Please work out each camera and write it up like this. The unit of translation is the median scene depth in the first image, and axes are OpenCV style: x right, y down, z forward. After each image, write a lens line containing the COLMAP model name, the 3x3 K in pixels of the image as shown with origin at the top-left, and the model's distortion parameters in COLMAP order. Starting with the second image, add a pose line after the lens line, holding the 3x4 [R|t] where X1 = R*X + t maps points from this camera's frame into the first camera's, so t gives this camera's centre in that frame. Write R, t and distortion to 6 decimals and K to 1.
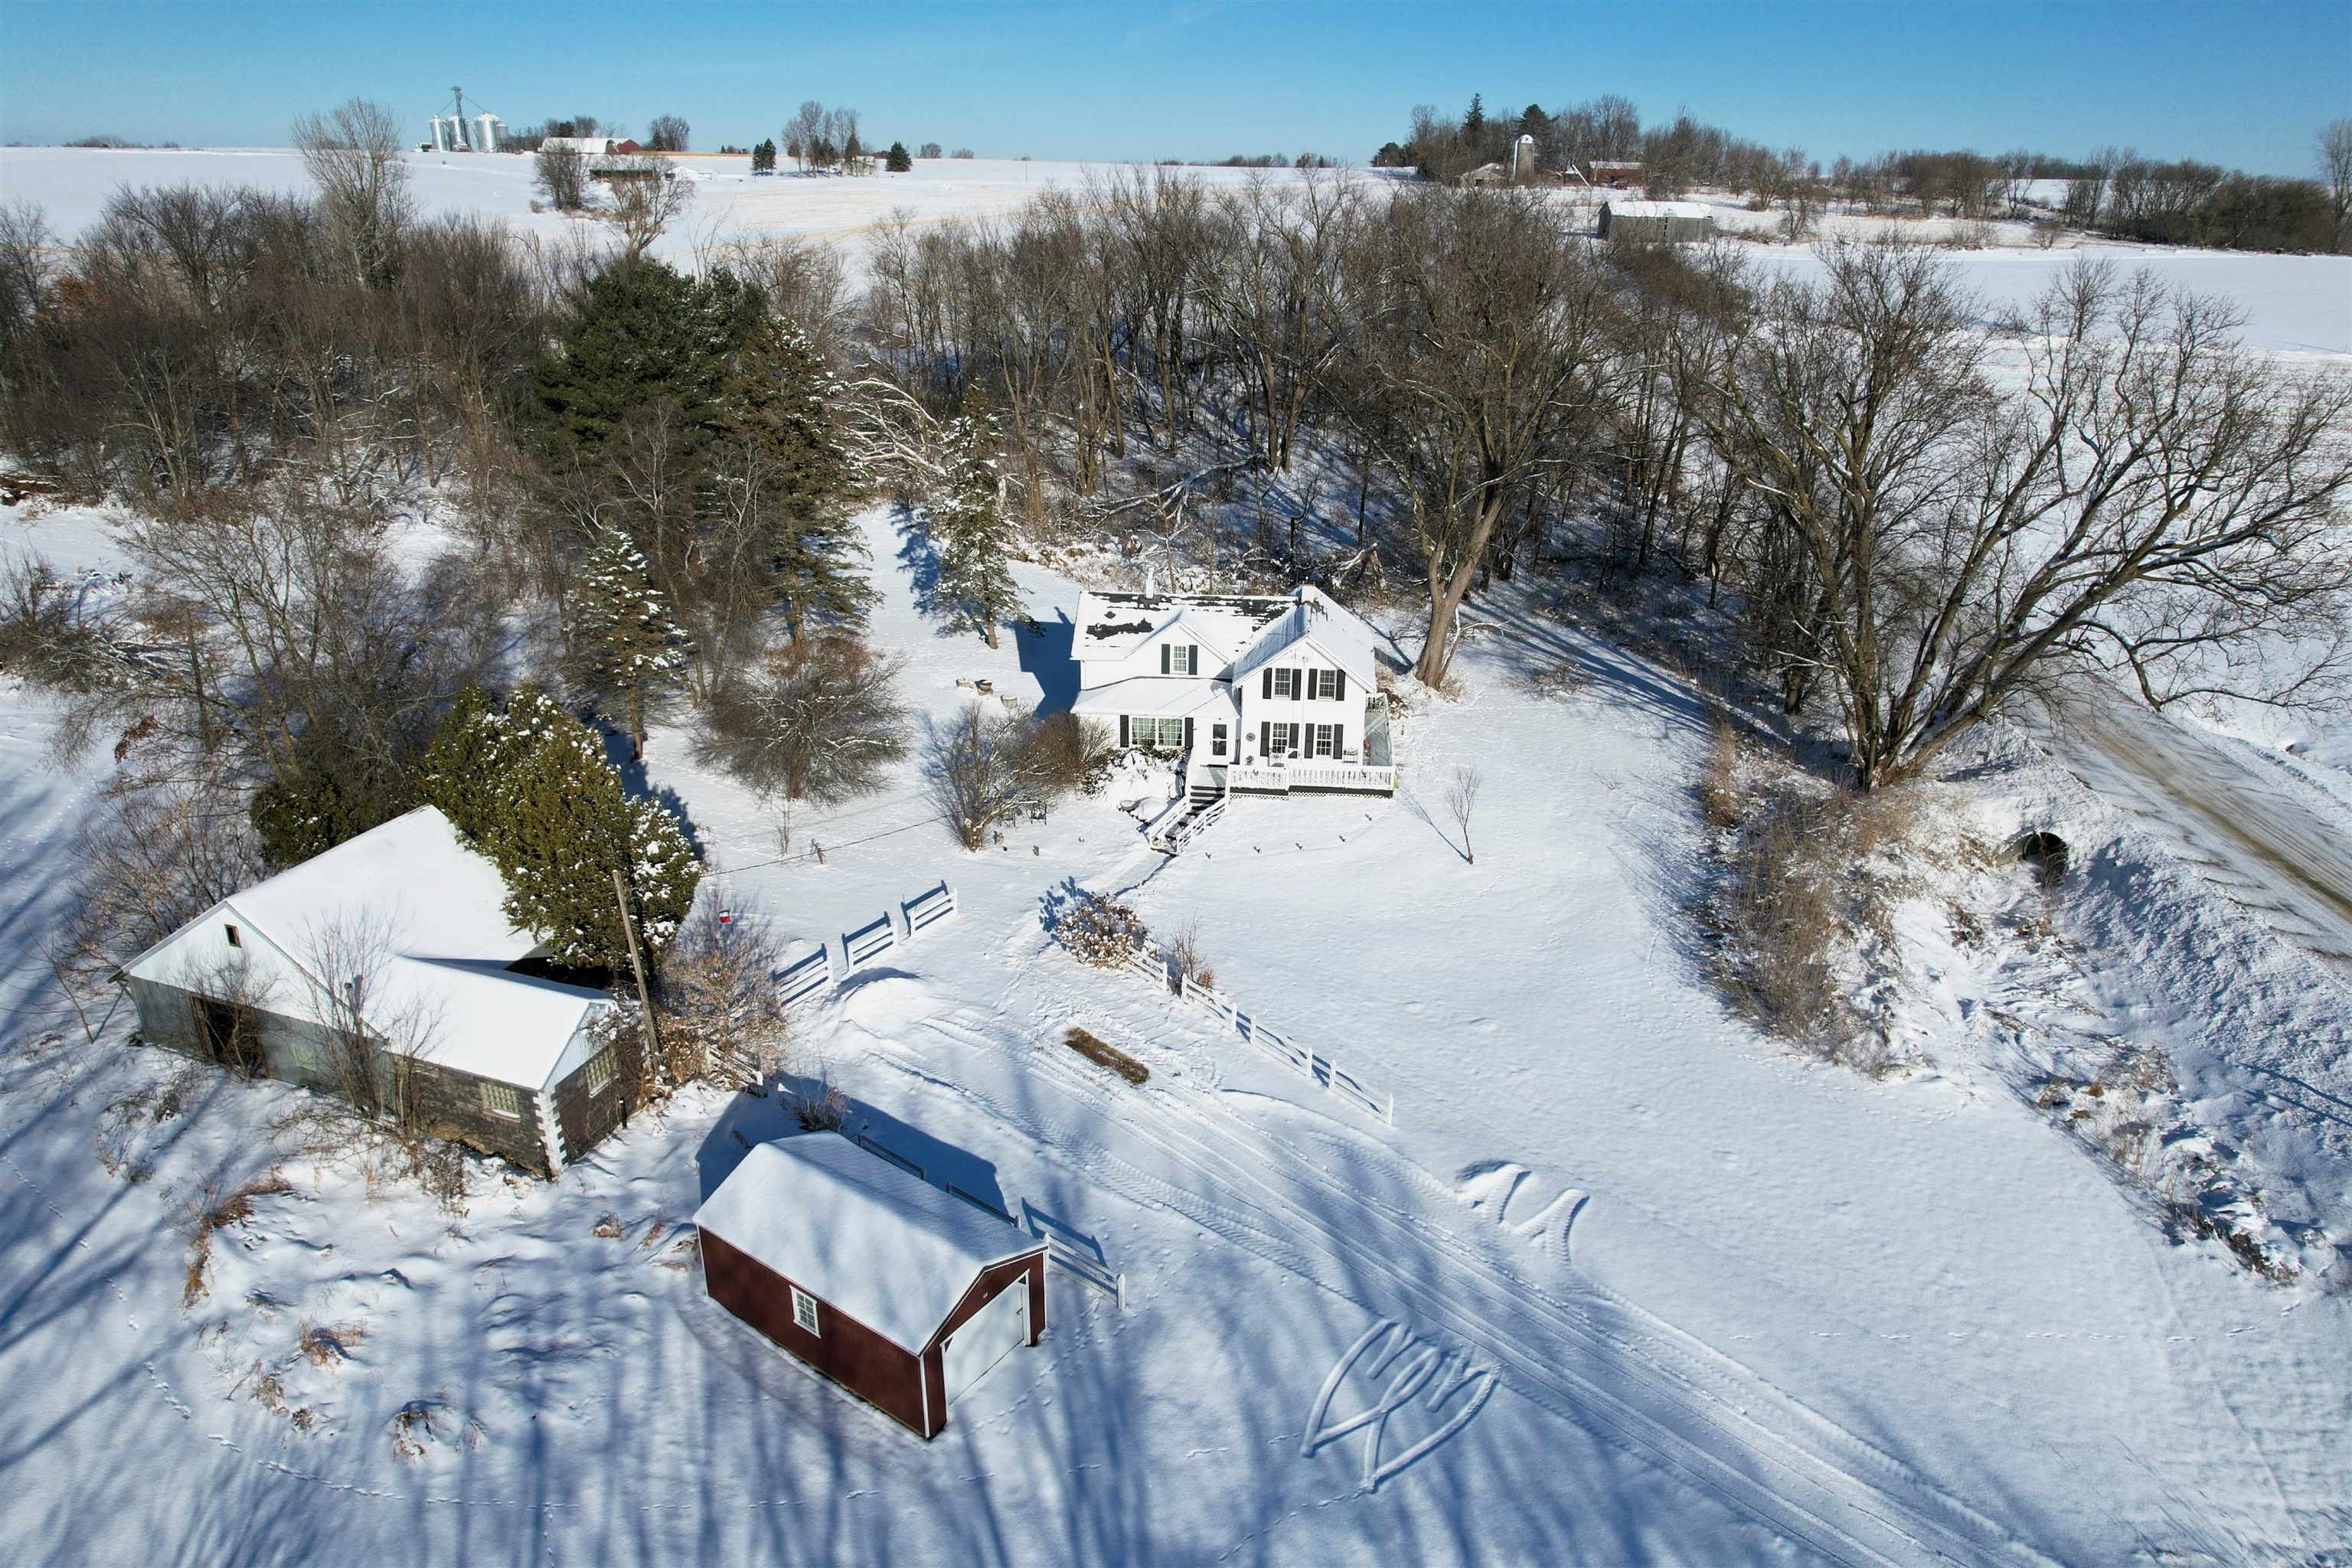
lens RADIAL K [[1497.8, 0, 1176.0], [0, 1497.8, 784.0], [0, 0, 1]] dist [-0.070210, 0.056839]
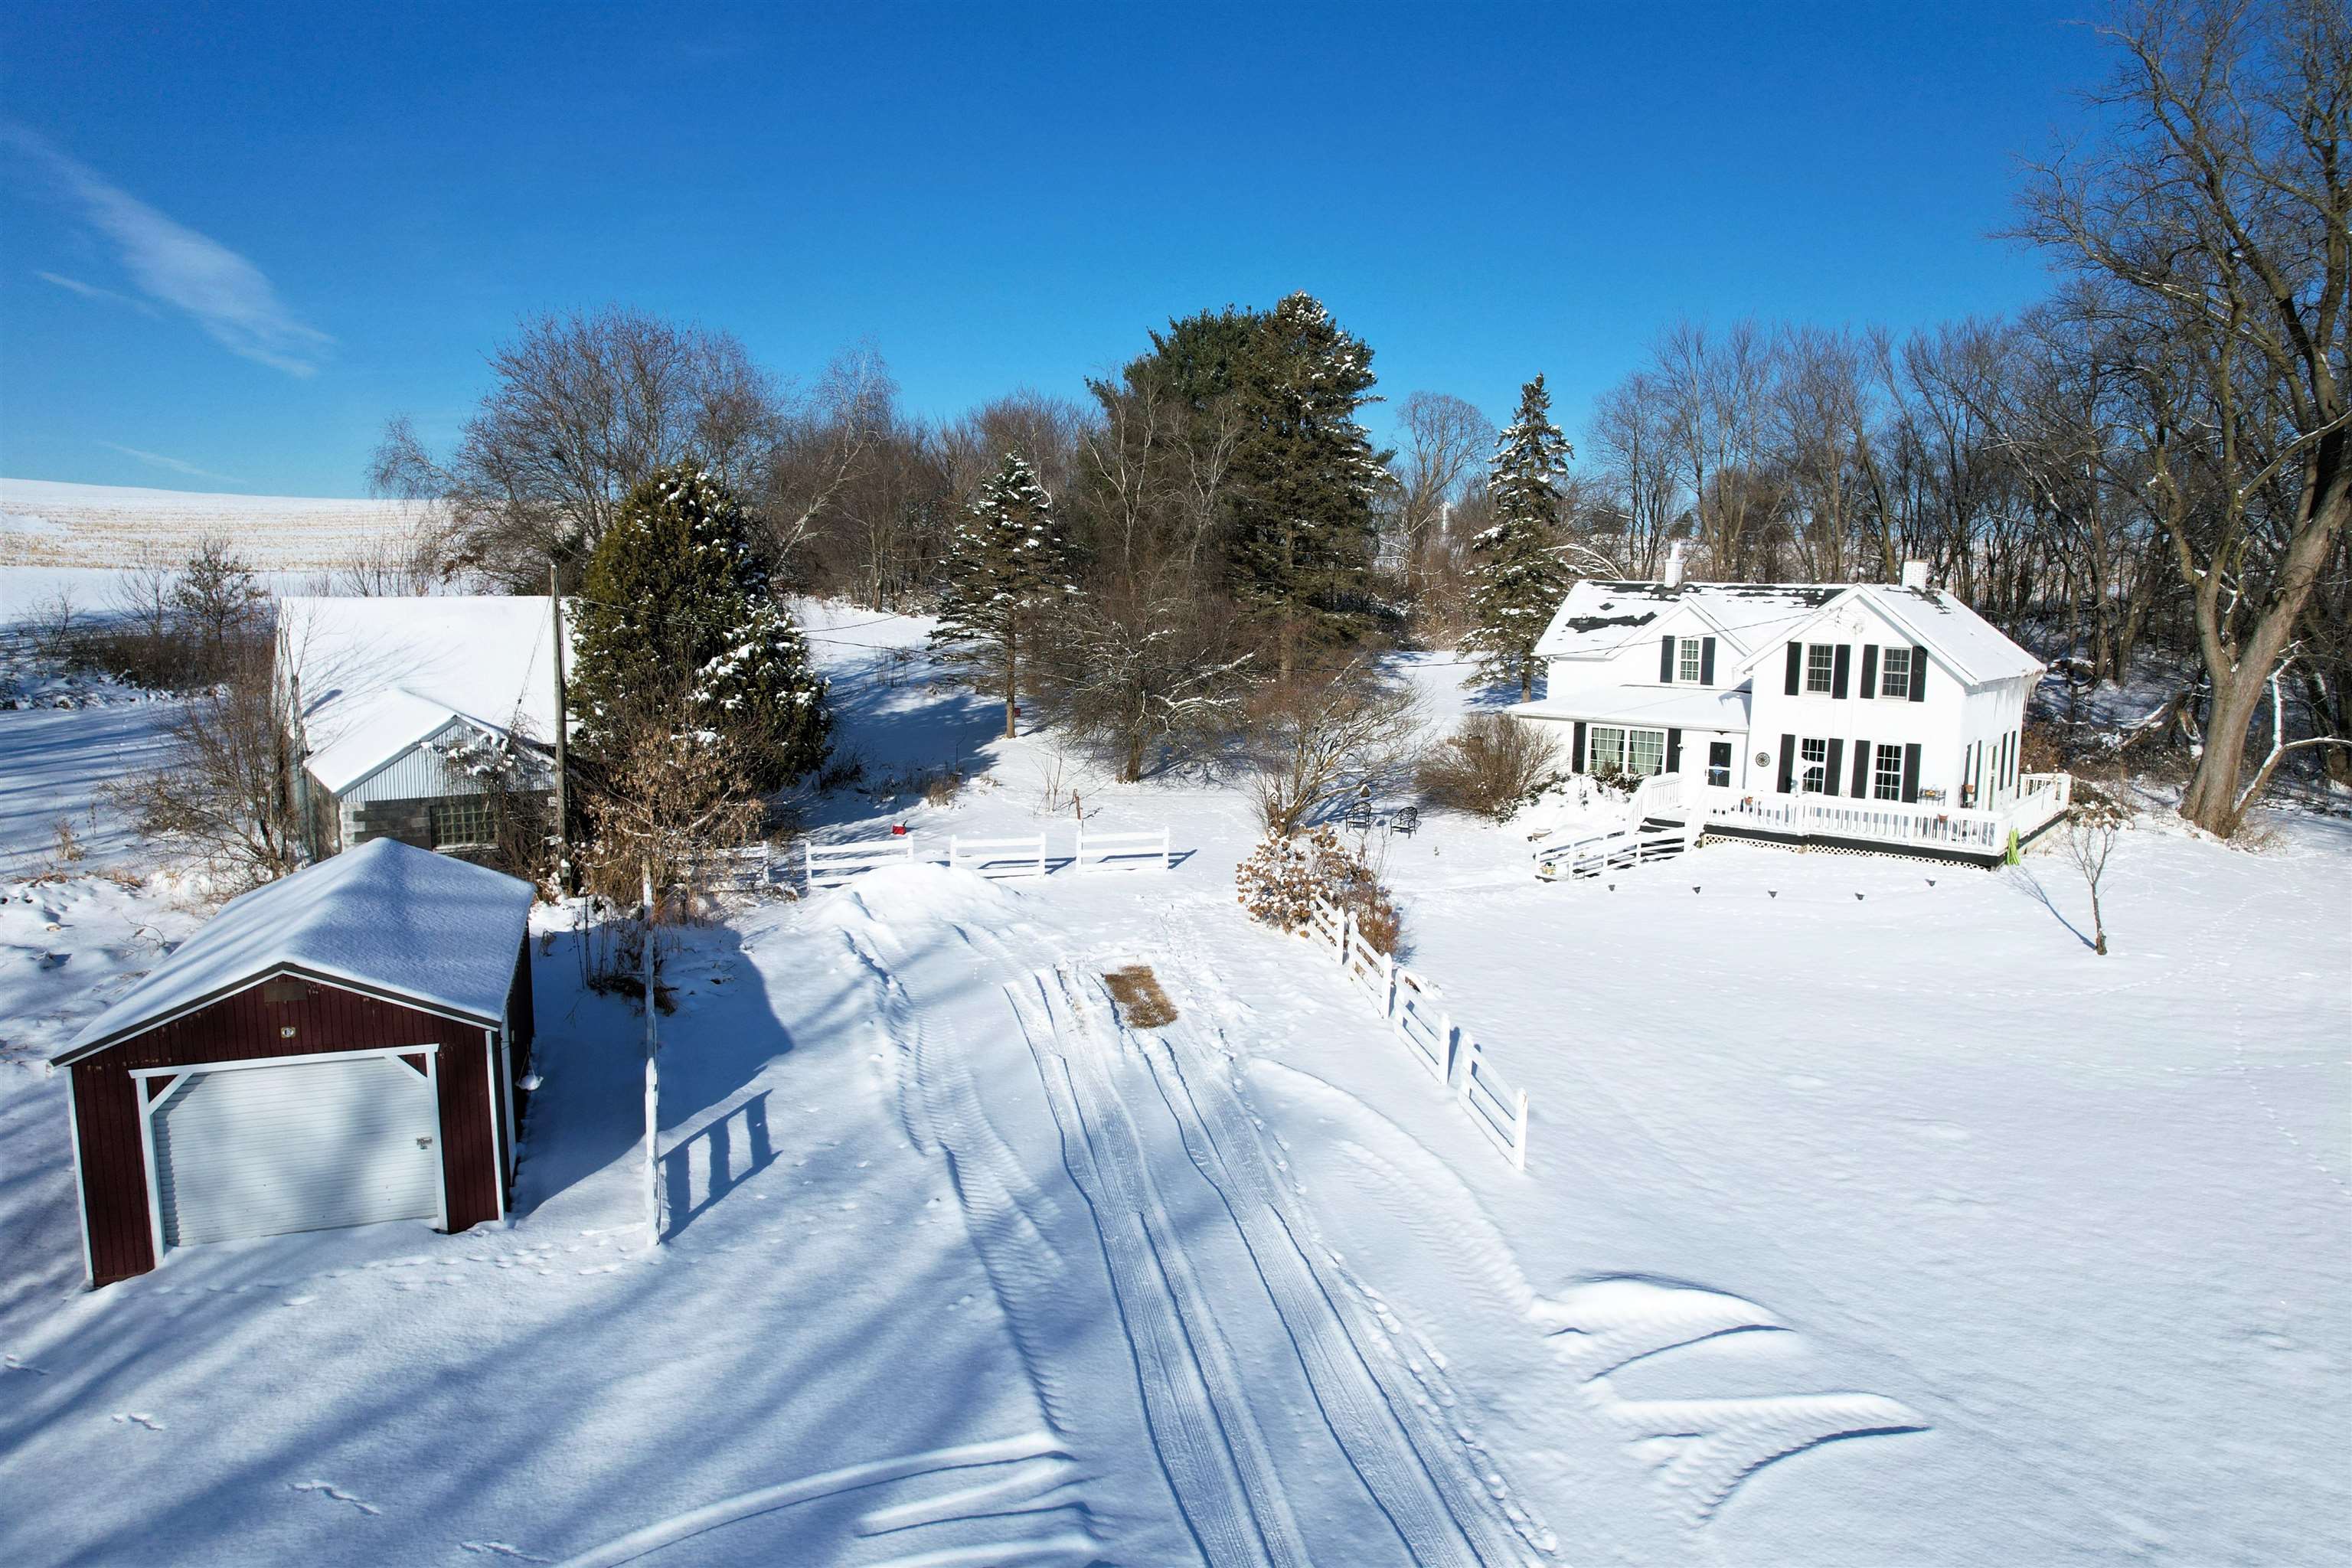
lens RADIAL K [[1497.8, 0, 1176.0], [0, 1497.8, 784.0], [0, 0, 1]] dist [-0.070210, 0.056839]
pose [[0.823600, 0.080880, -0.561374, 0.199254], [-0.223907, 0.955752, -0.190797, 0.152904], [0.521103, 0.282837, 0.805267, 0.386610]]
